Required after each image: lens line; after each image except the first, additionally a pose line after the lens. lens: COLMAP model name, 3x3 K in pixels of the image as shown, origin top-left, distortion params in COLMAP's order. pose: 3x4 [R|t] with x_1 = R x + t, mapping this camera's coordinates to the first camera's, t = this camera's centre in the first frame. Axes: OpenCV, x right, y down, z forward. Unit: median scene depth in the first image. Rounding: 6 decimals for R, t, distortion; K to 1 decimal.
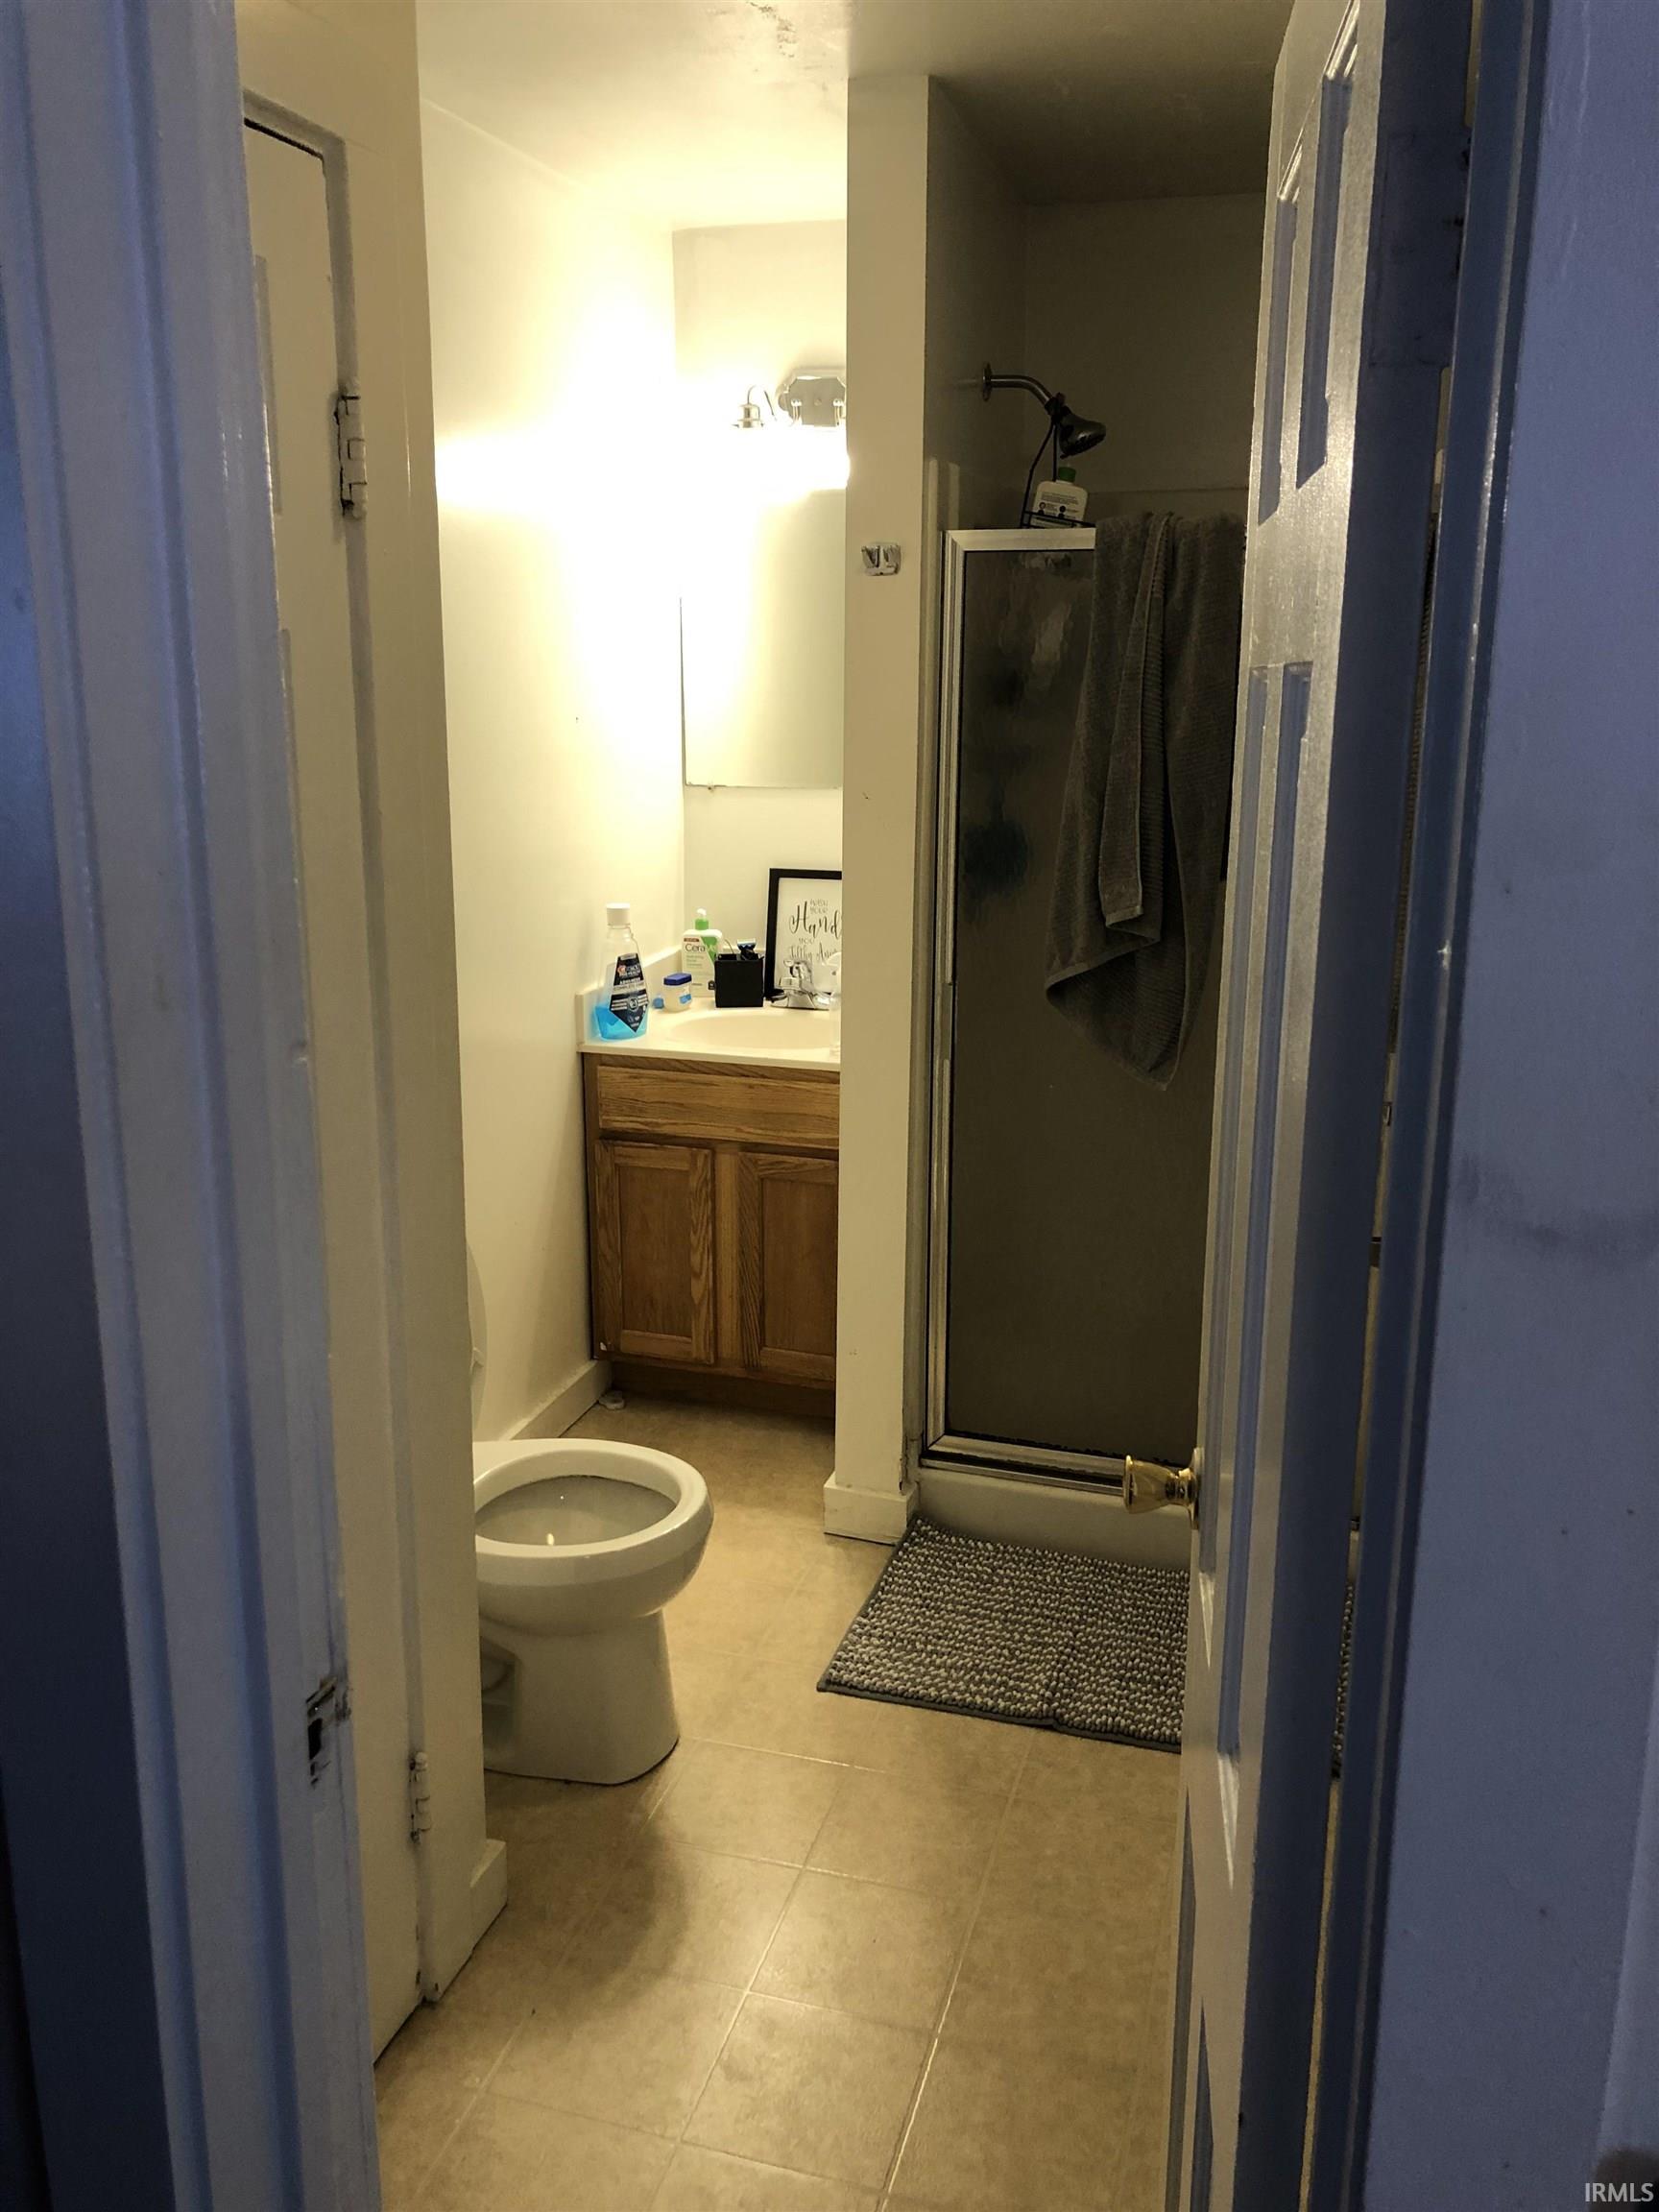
lens RADIAL K [[1768.9, 0, 829.5], [0, 1768.9, 1106.0], [0, 0, 1]] dist [0.042022, -0.272859]
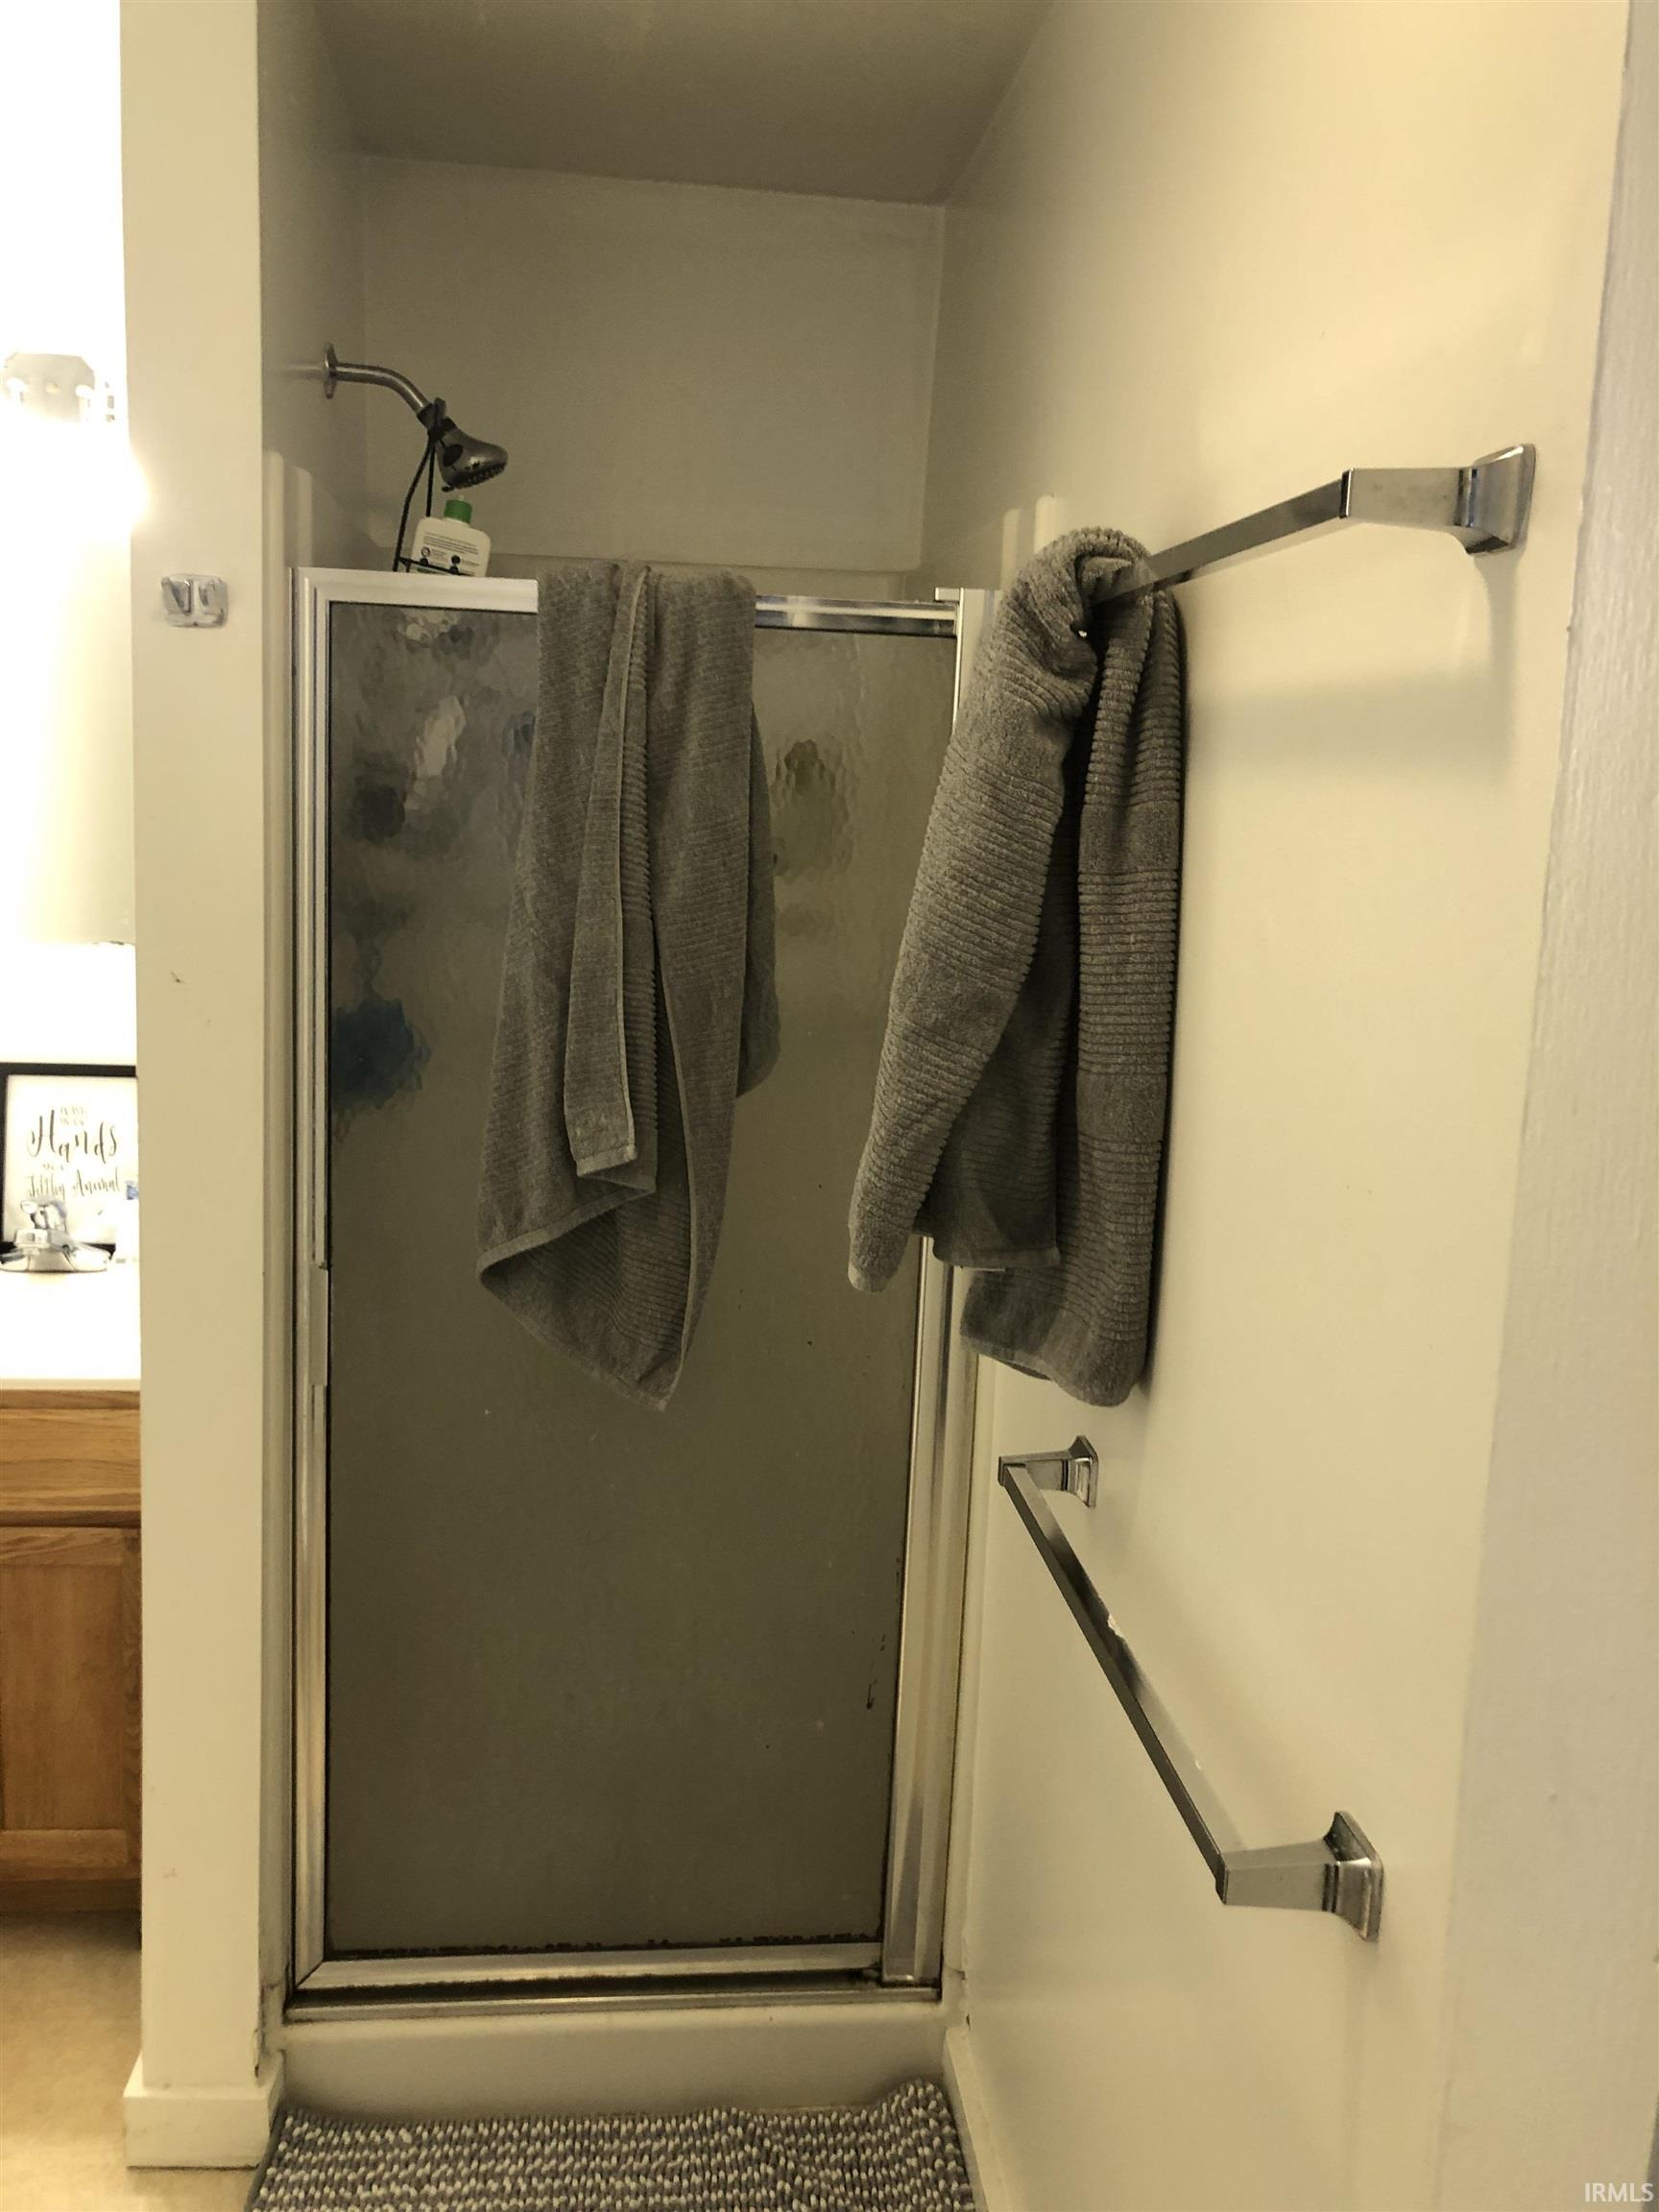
lens RADIAL K [[1837.7, 0, 834.8], [0, 1837.7, 1088.2], [0, 0, 1]] dist [0.045312, -0.062756]
pose [[0.917403, -0.022530, 0.397322, -0.024528], [0.054751, 0.996048, -0.069938, -0.072520], [-0.394176, 0.085915, 0.915010, 0.299218]]
